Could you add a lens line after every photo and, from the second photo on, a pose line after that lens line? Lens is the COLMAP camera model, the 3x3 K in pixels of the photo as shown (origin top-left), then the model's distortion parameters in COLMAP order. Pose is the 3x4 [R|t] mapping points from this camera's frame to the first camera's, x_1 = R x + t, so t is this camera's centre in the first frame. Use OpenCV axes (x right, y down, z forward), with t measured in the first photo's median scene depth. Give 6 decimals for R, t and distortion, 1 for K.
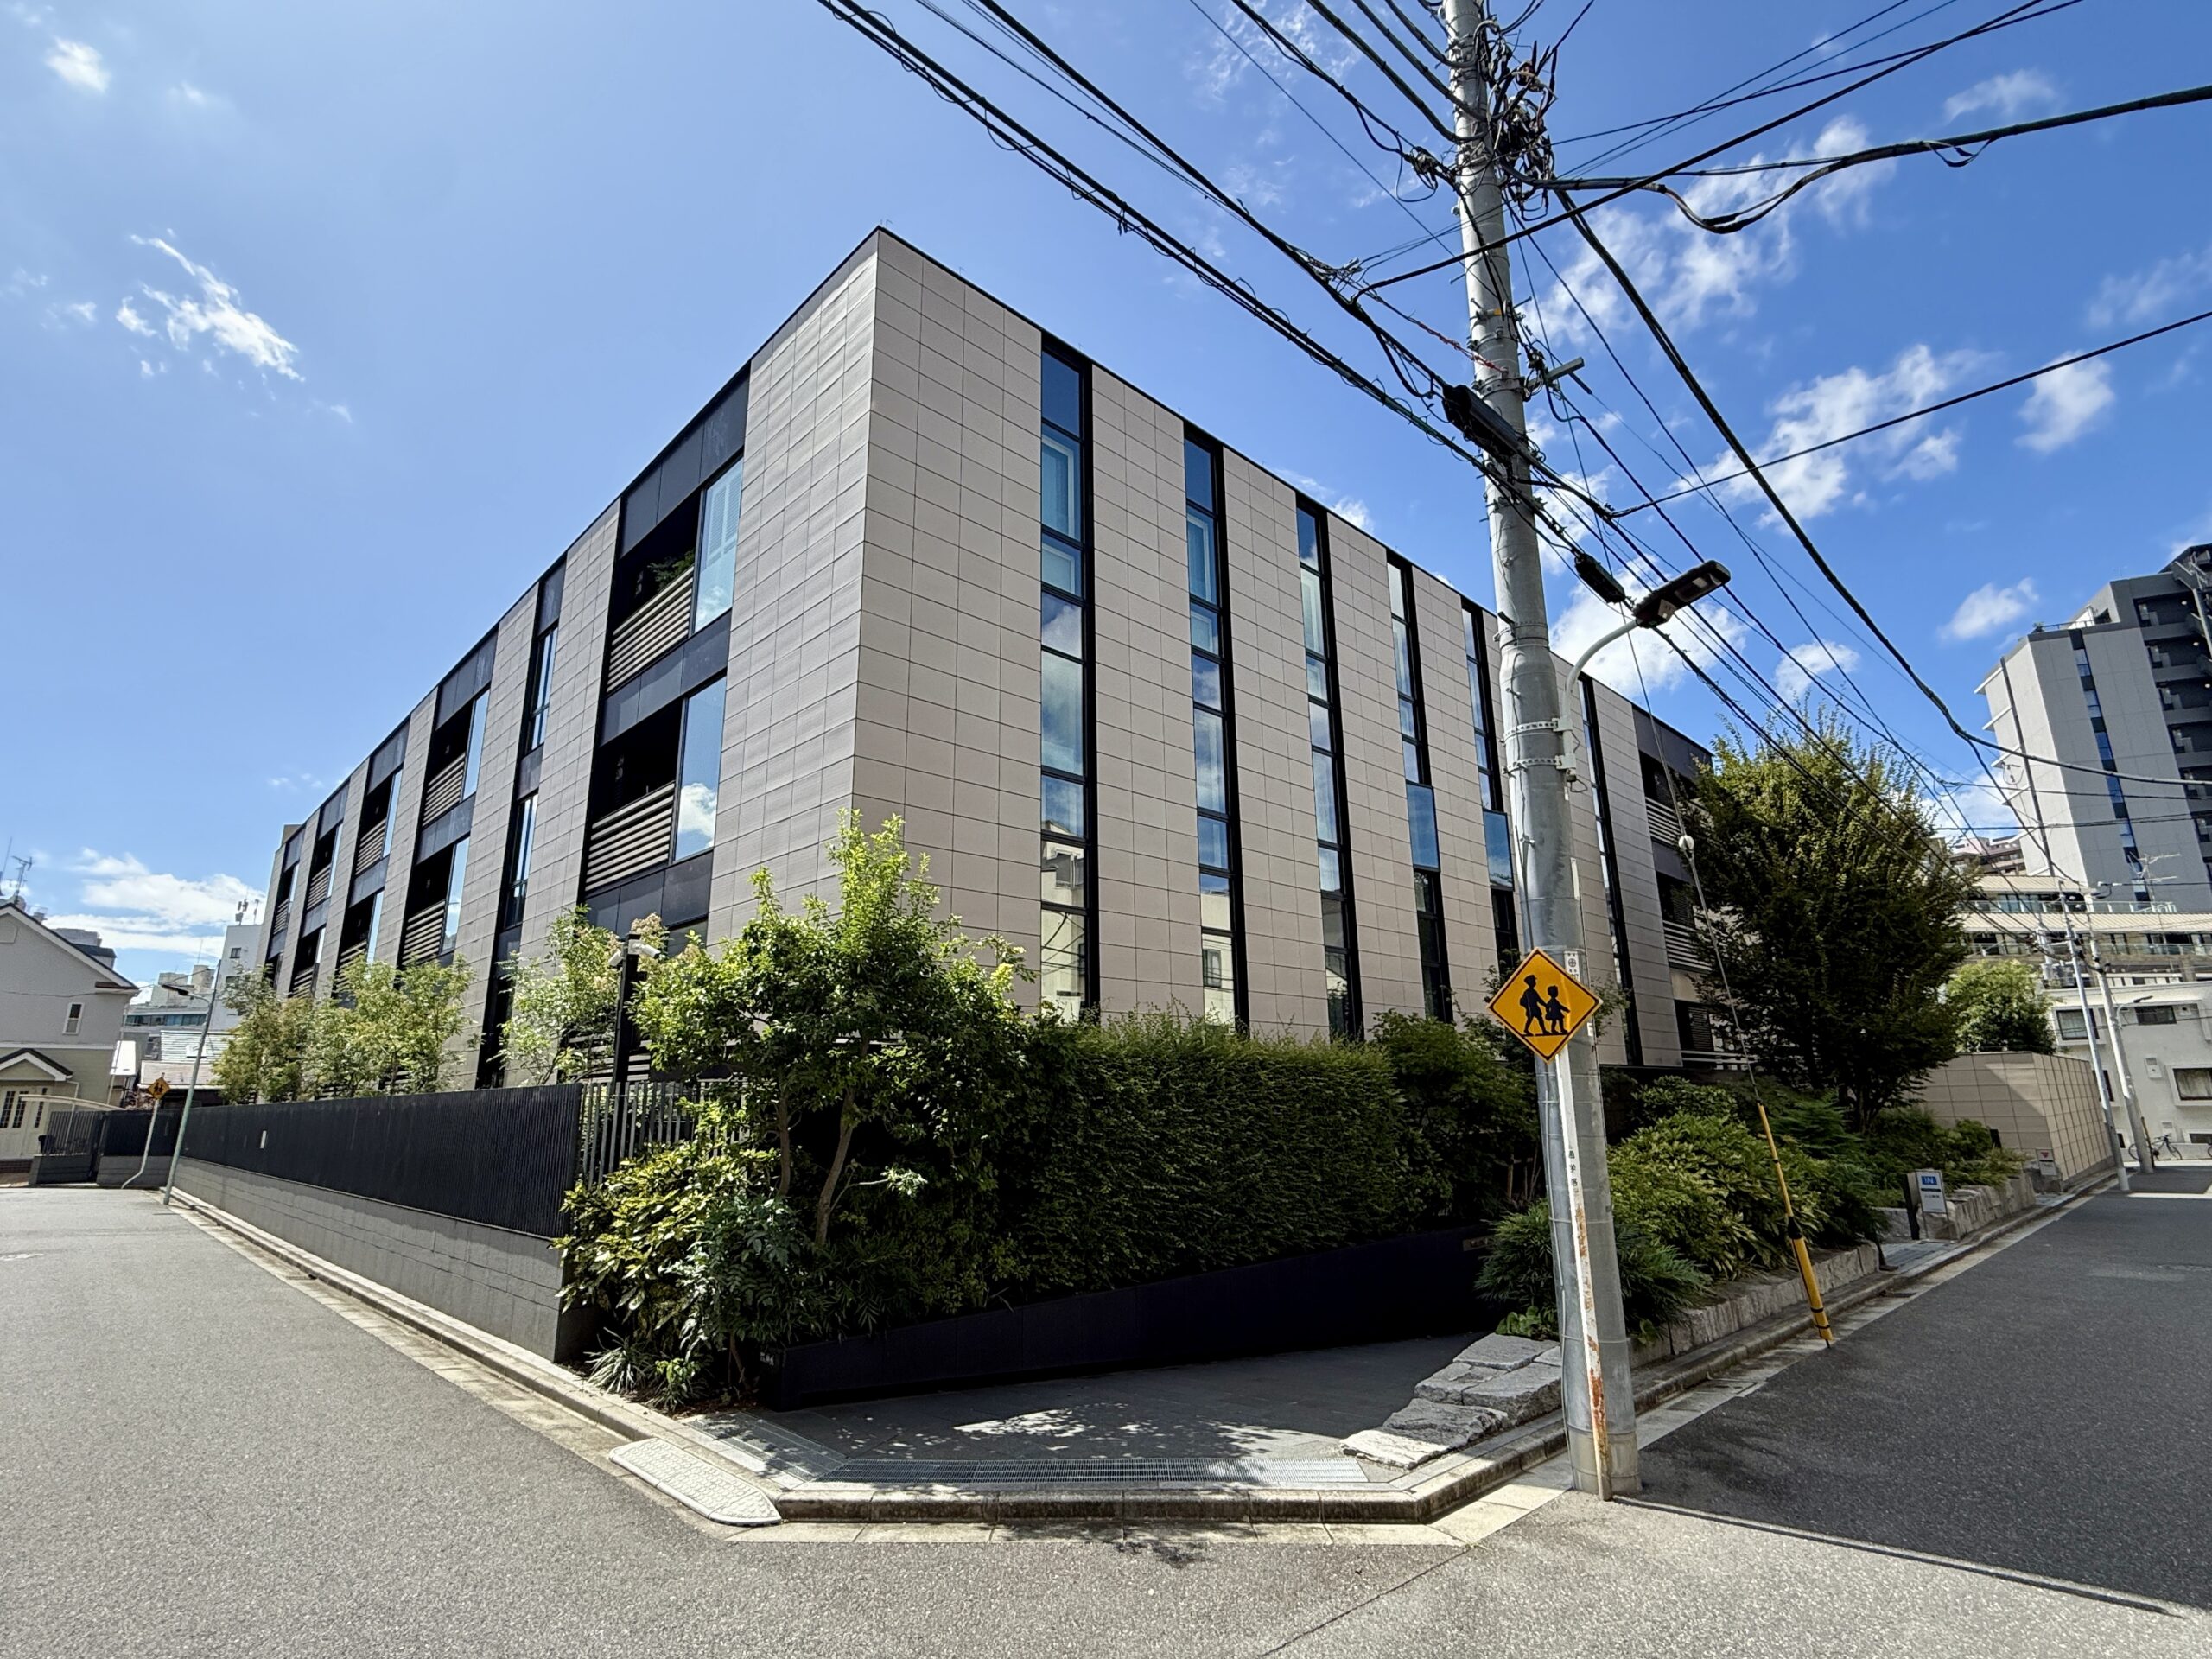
lens RADIAL K [[1090.9, 0, 1099.5], [0, 1090.9, 829.8], [0, 0, 1]] dist [0.001394, -0.000034]
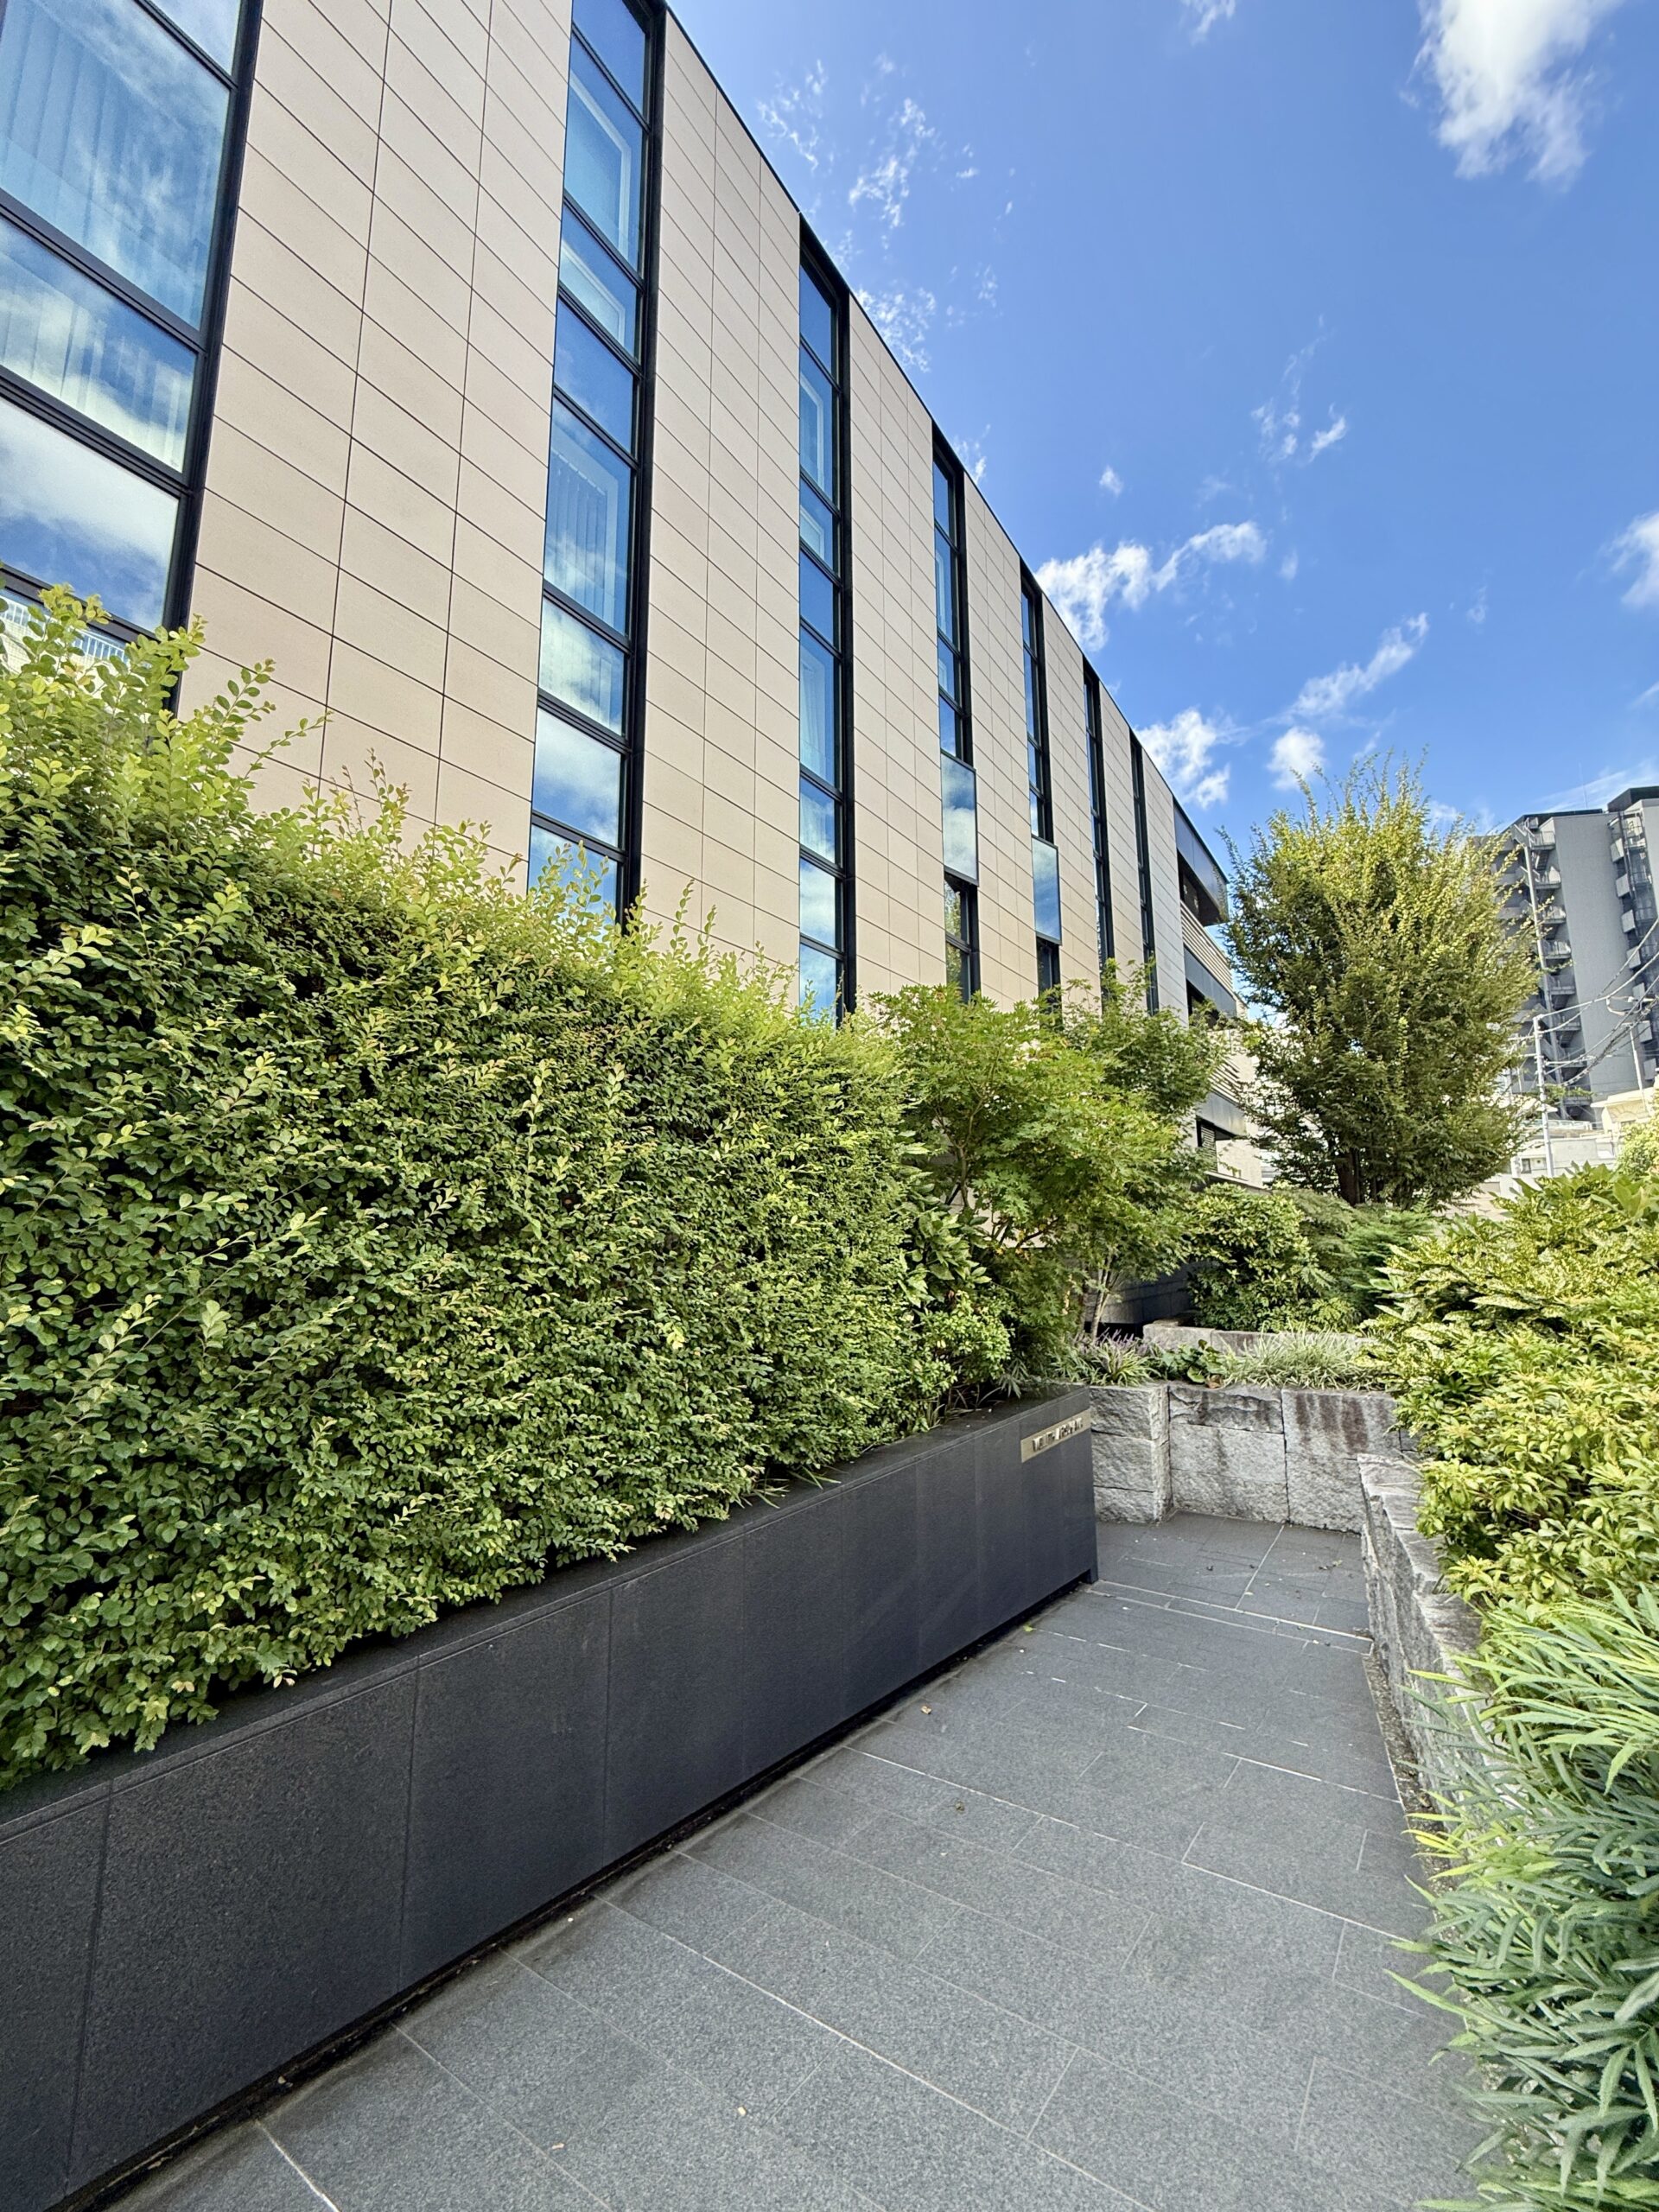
lens RADIAL K [[886.2, 0, 833.9], [0, 886.2, 1103.5], [0, 0, 1]] dist [-0.000031, 0.000081]
pose [[0.982188, 0.033966, 0.184807, 0.172406], [-0.049416, 0.995597, 0.079647, 0.199048], [-0.181288, -0.087361, 0.979542, 0.641917]]
